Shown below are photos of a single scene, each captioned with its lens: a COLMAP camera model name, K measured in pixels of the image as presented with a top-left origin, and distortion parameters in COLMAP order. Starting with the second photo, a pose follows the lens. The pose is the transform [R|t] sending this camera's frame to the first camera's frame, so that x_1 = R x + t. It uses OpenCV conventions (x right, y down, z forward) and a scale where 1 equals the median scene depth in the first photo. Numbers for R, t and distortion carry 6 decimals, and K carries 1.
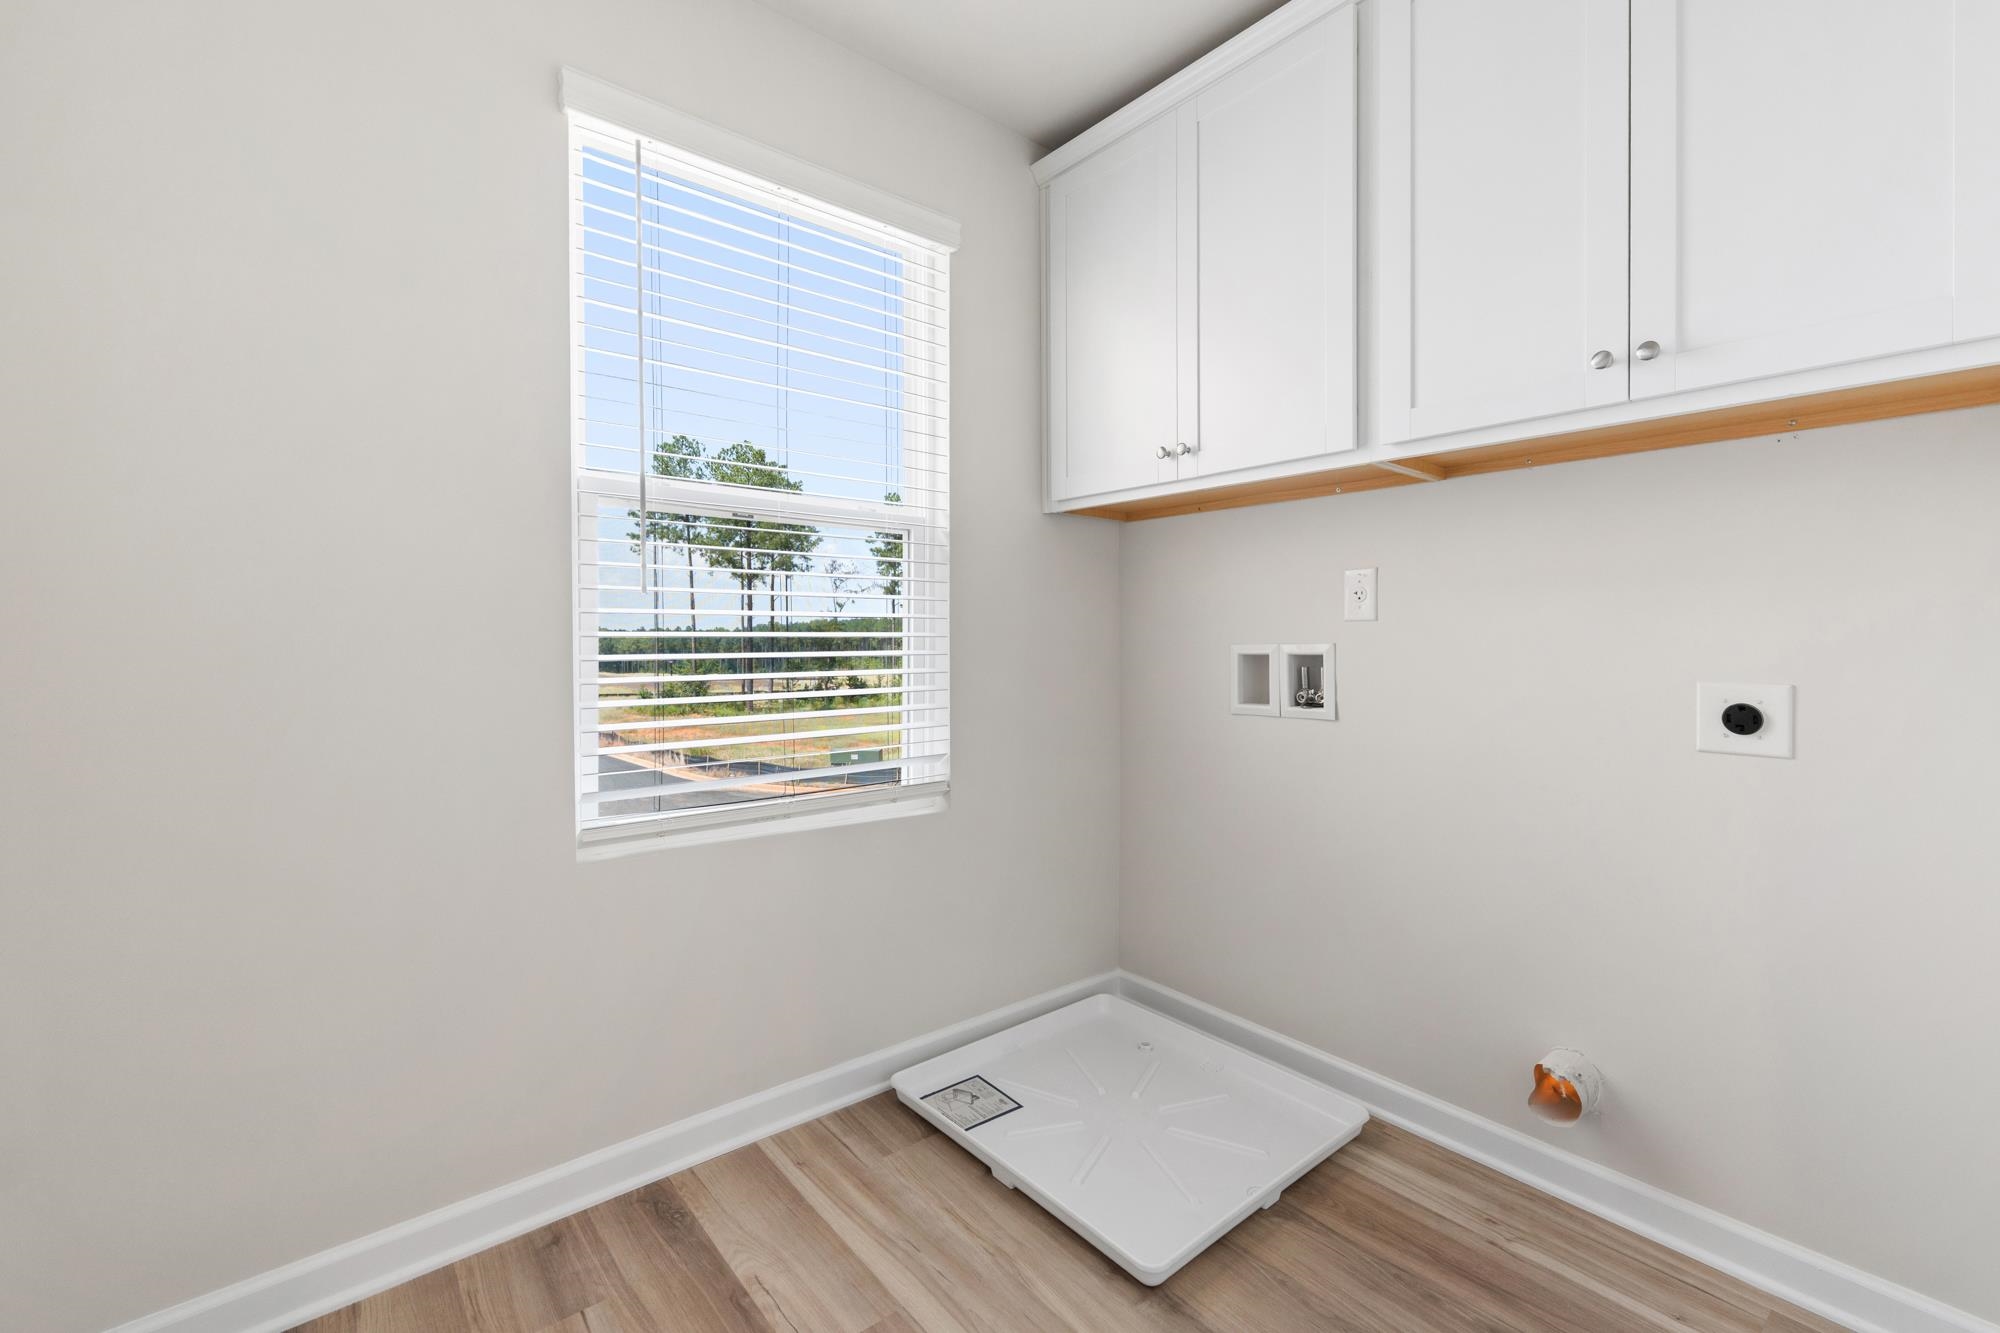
lens RADIAL K [[851.9, 0, 1004.1], [0, 851.9, 643.6], [0, 0, 1]] dist [0.008009, -0.000145]
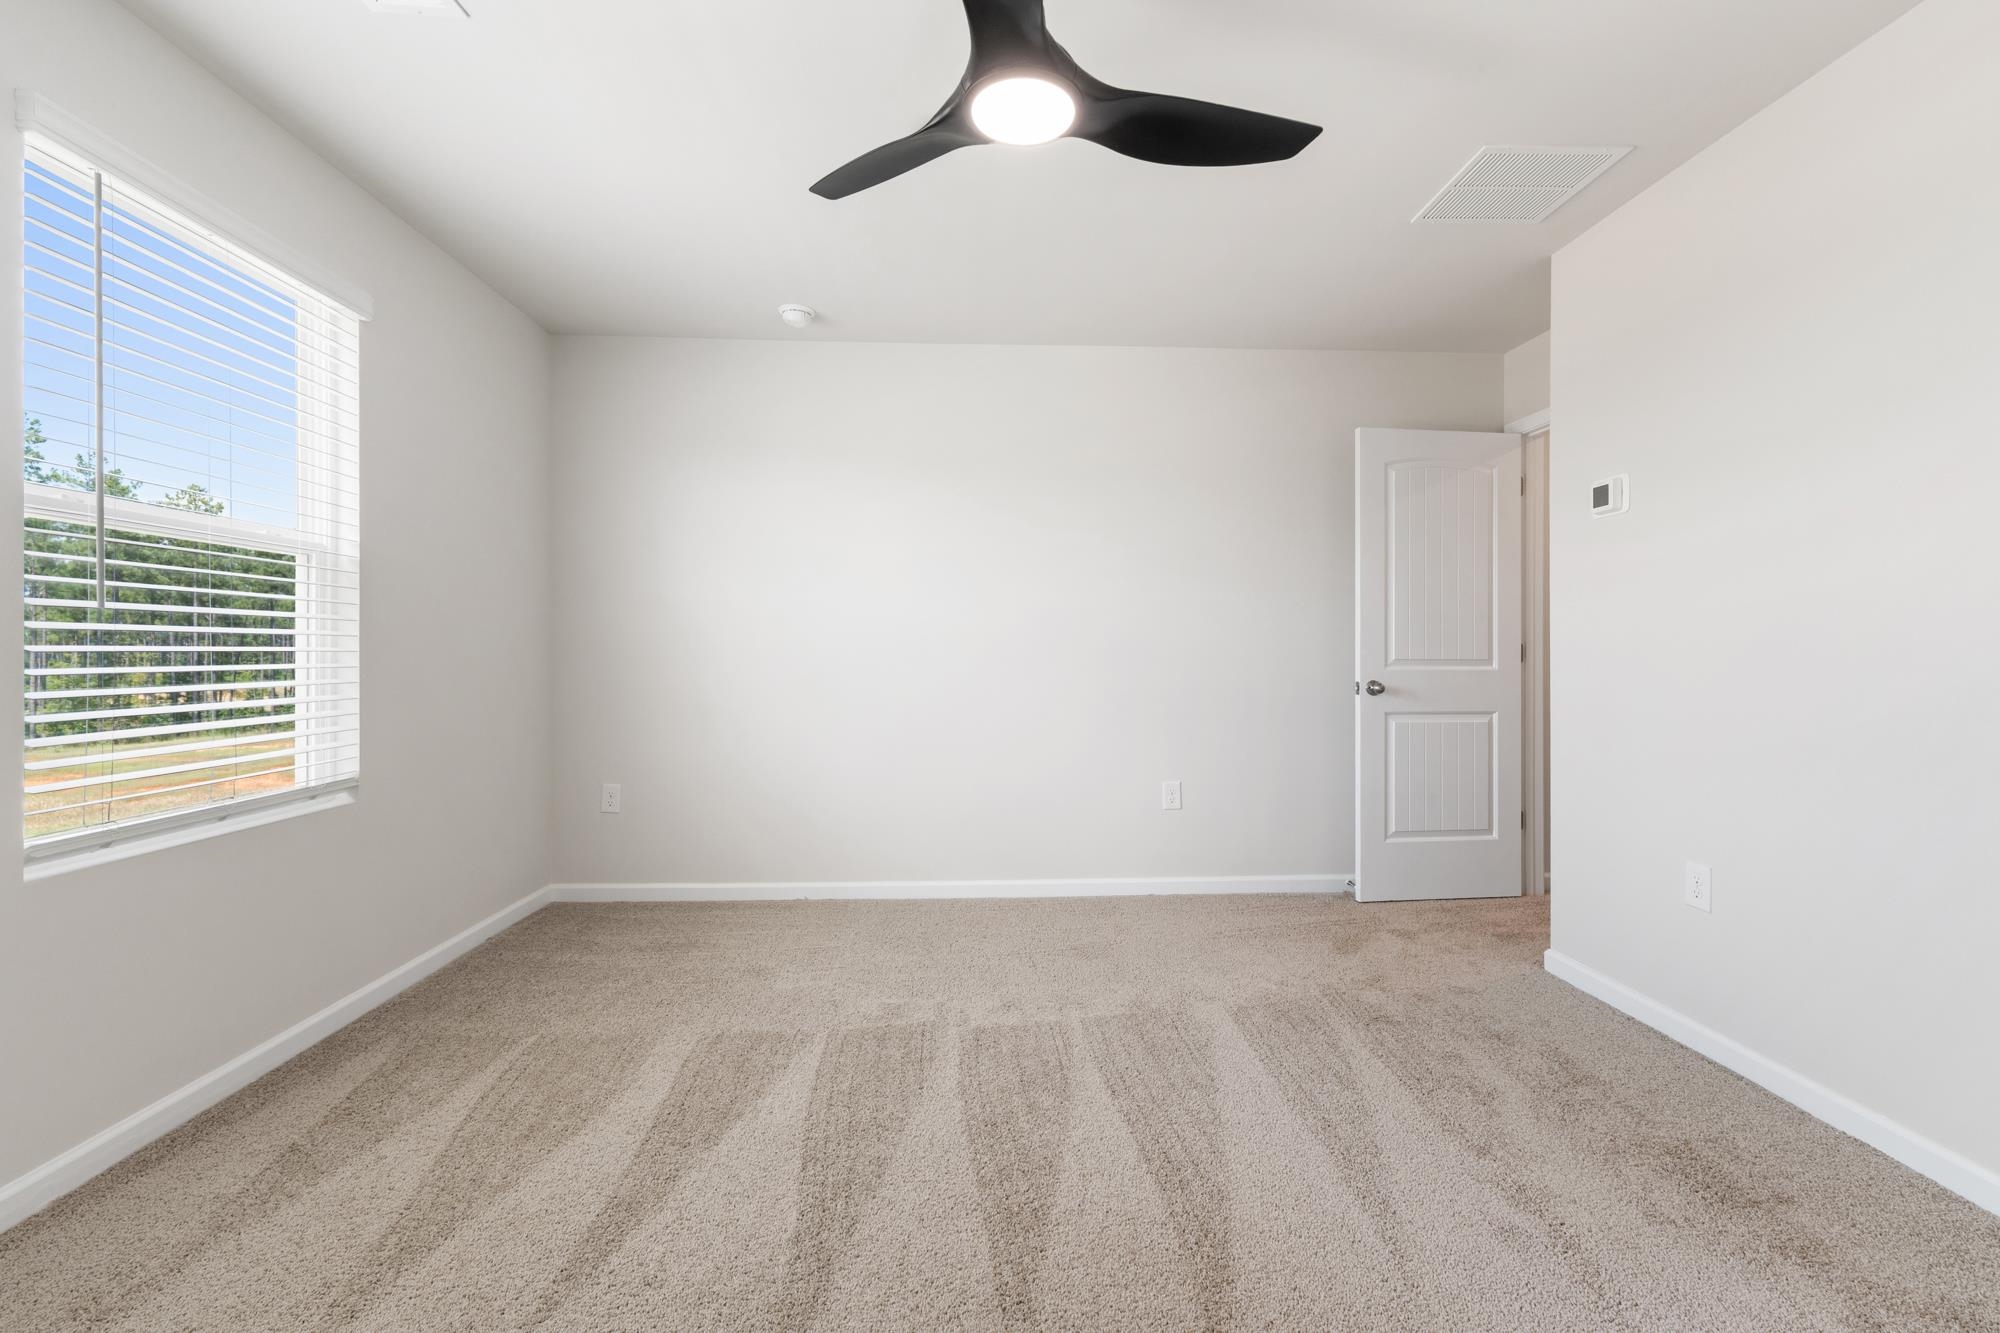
lens RADIAL K [[851.9, 0, 1004.1], [0, 851.9, 643.6], [0, 0, 1]] dist [0.008009, -0.000145]
pose [[0.597052, 0.004663, 0.802189, -0.480305], [0.008517, 0.999890, -0.012151, 0.003695], [-0.802157, 0.014086, 0.596946, -0.398777]]
